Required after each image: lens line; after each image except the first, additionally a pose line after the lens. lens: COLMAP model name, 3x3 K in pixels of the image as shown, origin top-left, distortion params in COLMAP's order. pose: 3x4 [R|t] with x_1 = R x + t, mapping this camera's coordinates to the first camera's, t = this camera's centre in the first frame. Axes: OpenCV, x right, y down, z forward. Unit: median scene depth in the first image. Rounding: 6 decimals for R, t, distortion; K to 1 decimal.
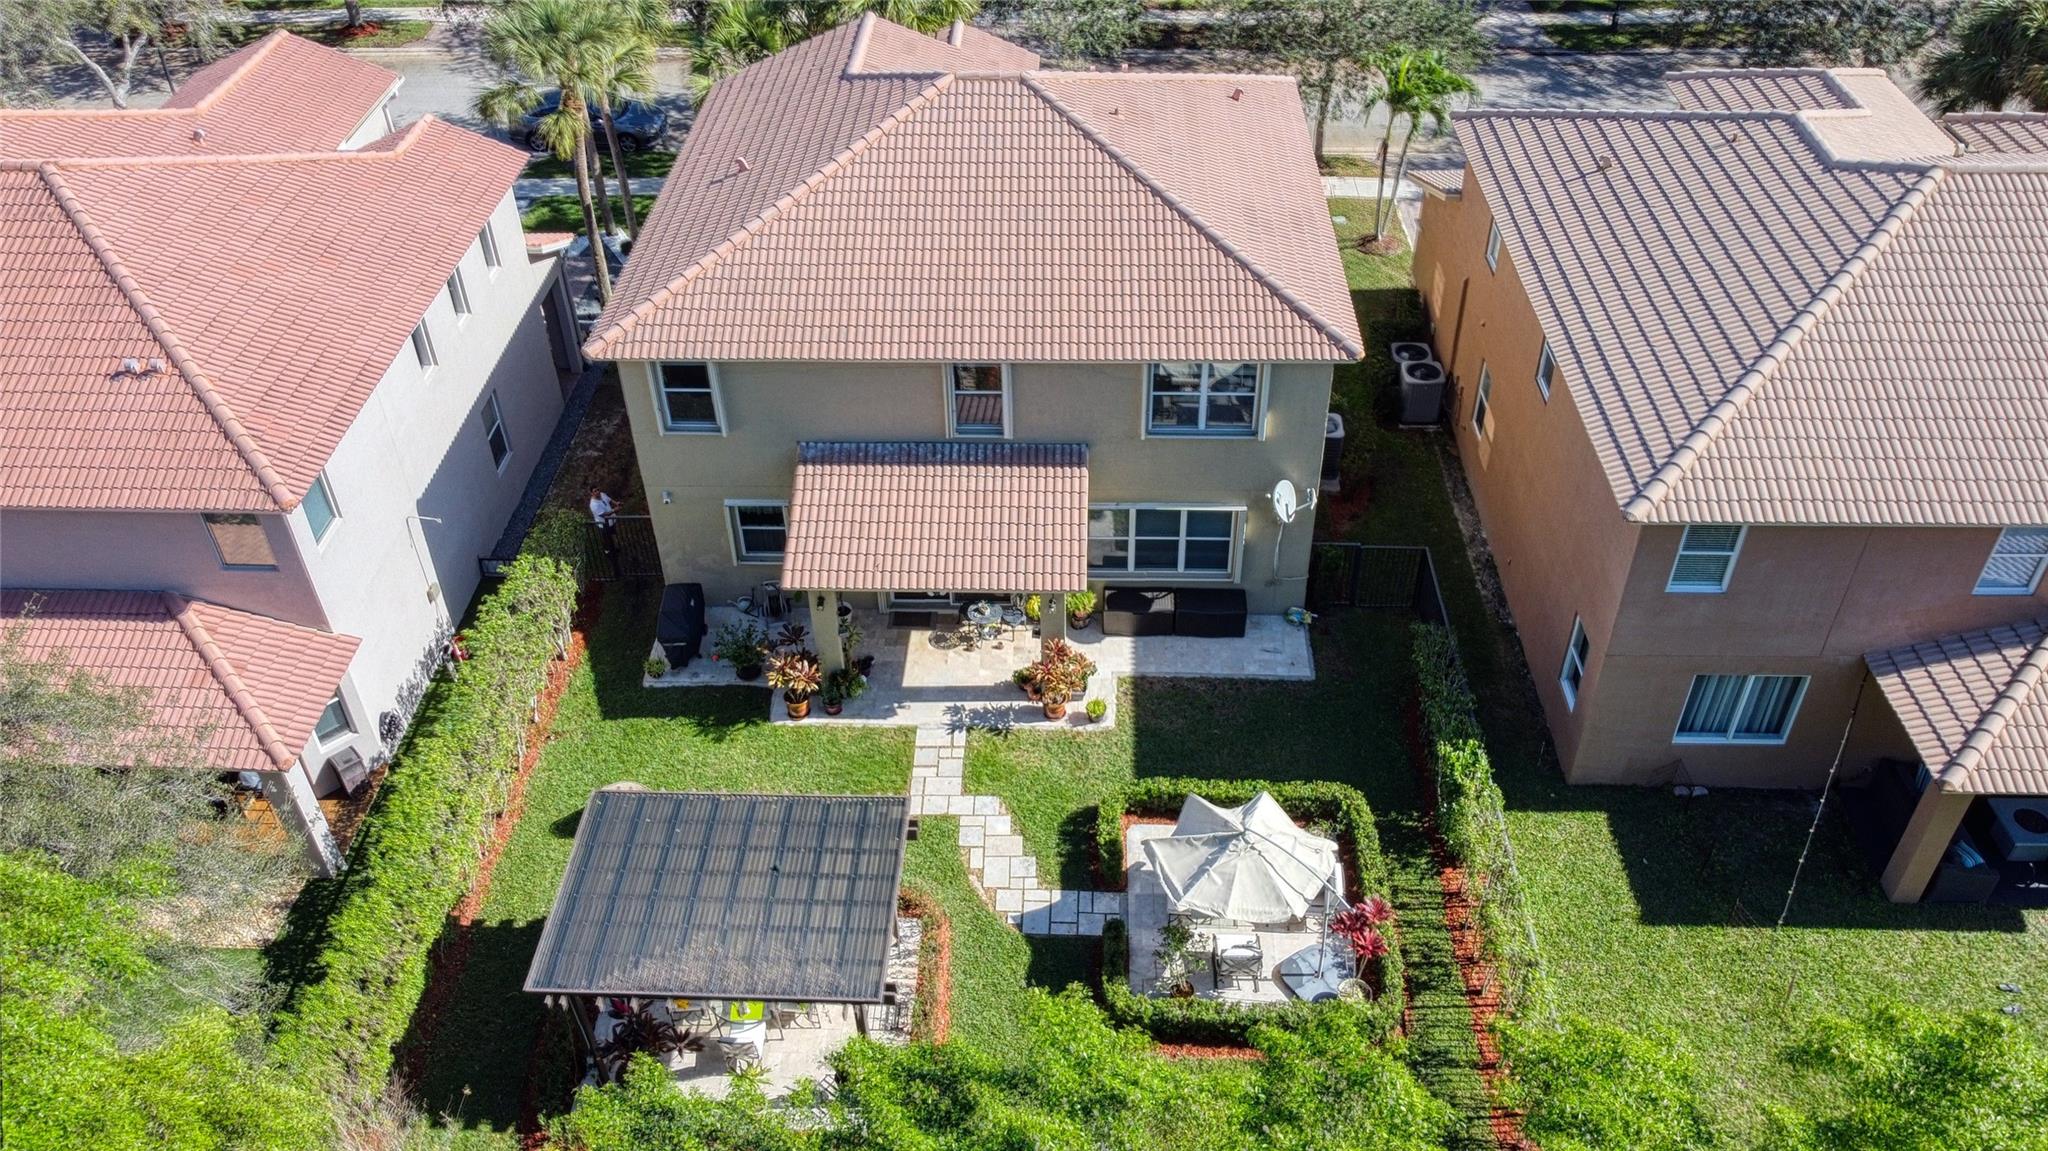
lens RADIAL K [[1584.9, 0, 1024.0], [0, 1584.9, 575.8], [0, 0, 1]] dist [-0.009197, -0.001400]
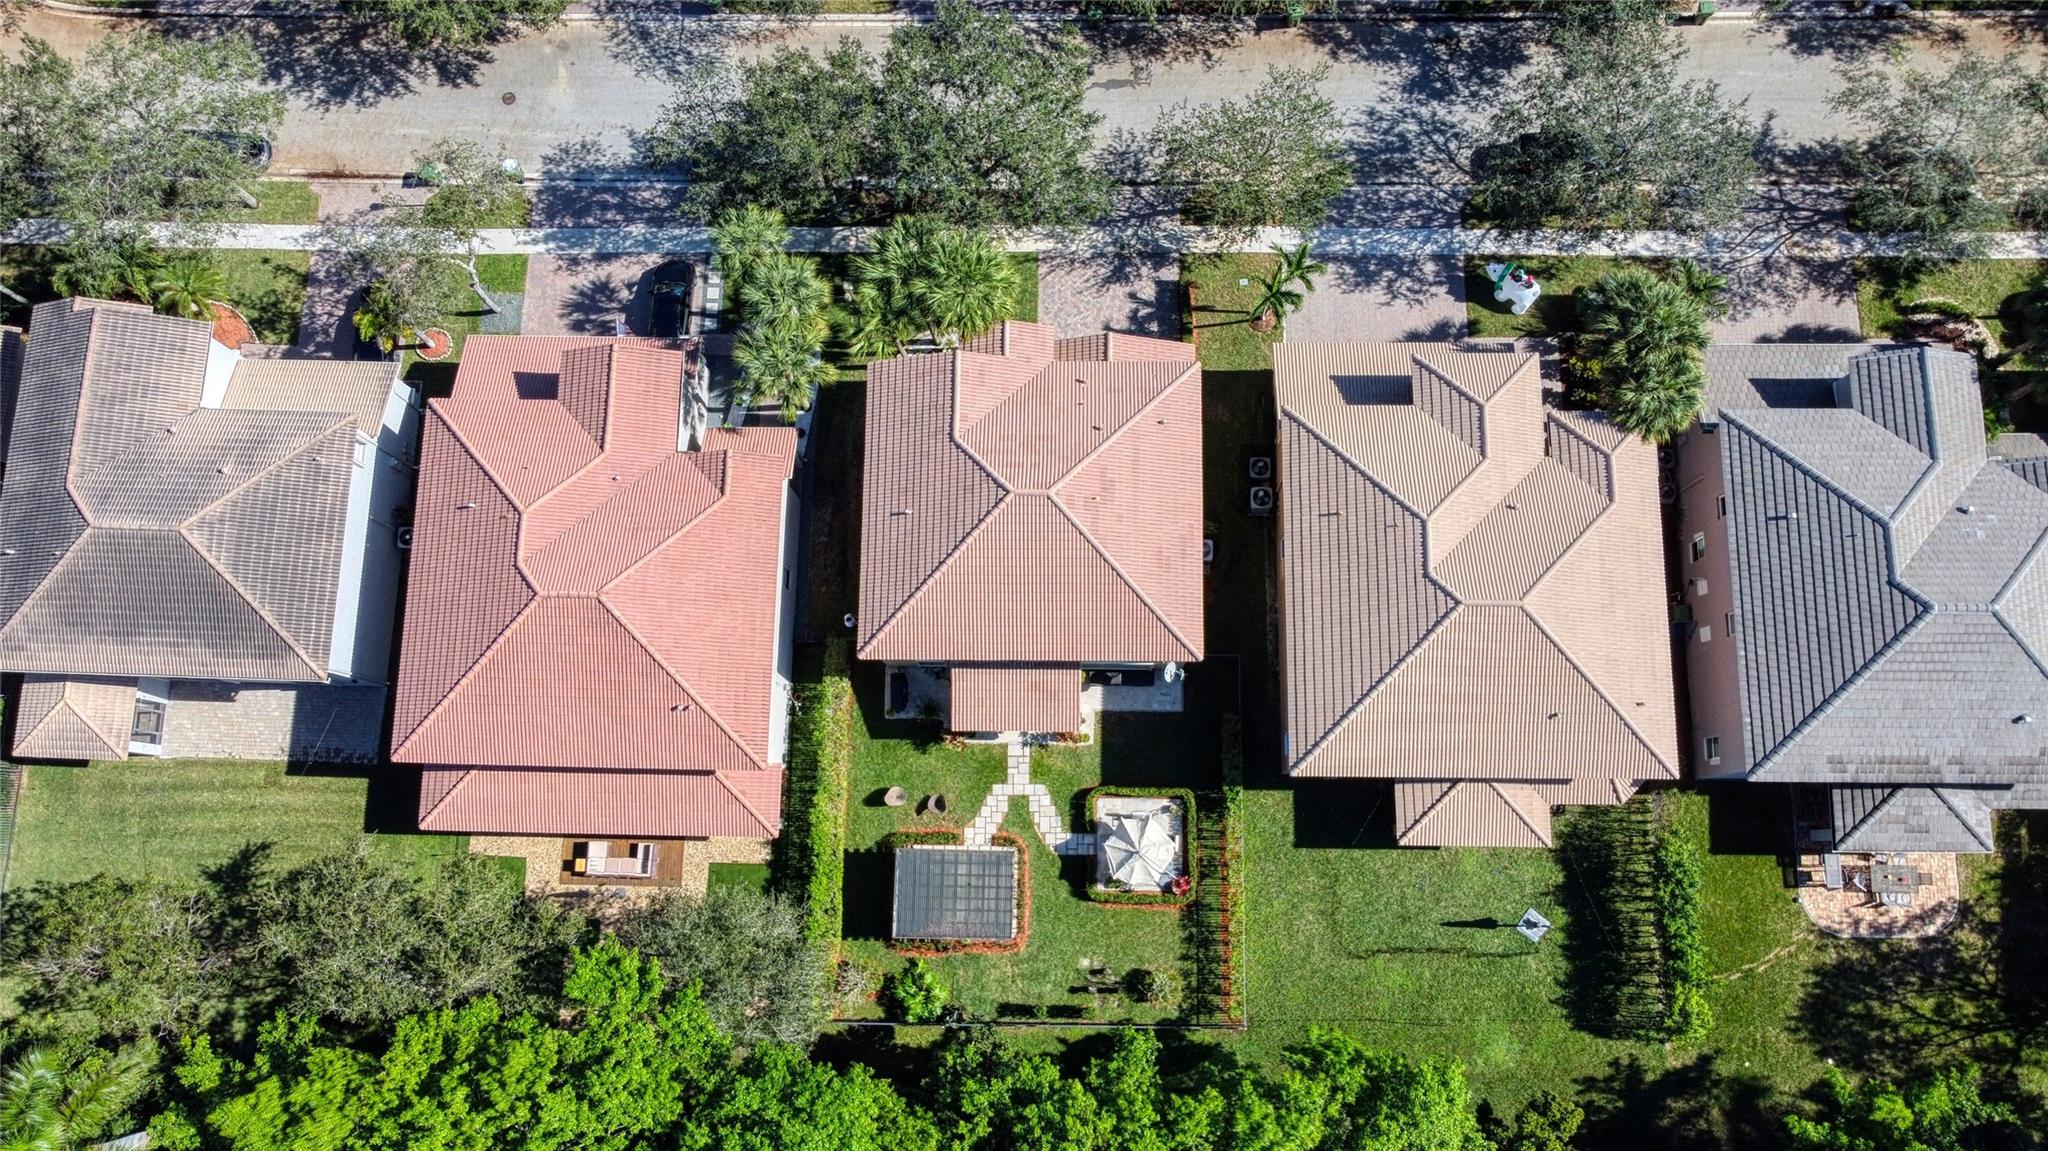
lens RADIAL K [[1584.9, 0, 1025.8], [0, 1584.9, 574.5], [0, 0, 1]] dist [-0.009197, -0.001400]
pose [[0.999745, -0.021387, -0.007297, -0.020819], [0.021126, 0.769939, 0.637768, -1.689880], [-0.008022, -0.637759, 0.770194, -0.676830]]
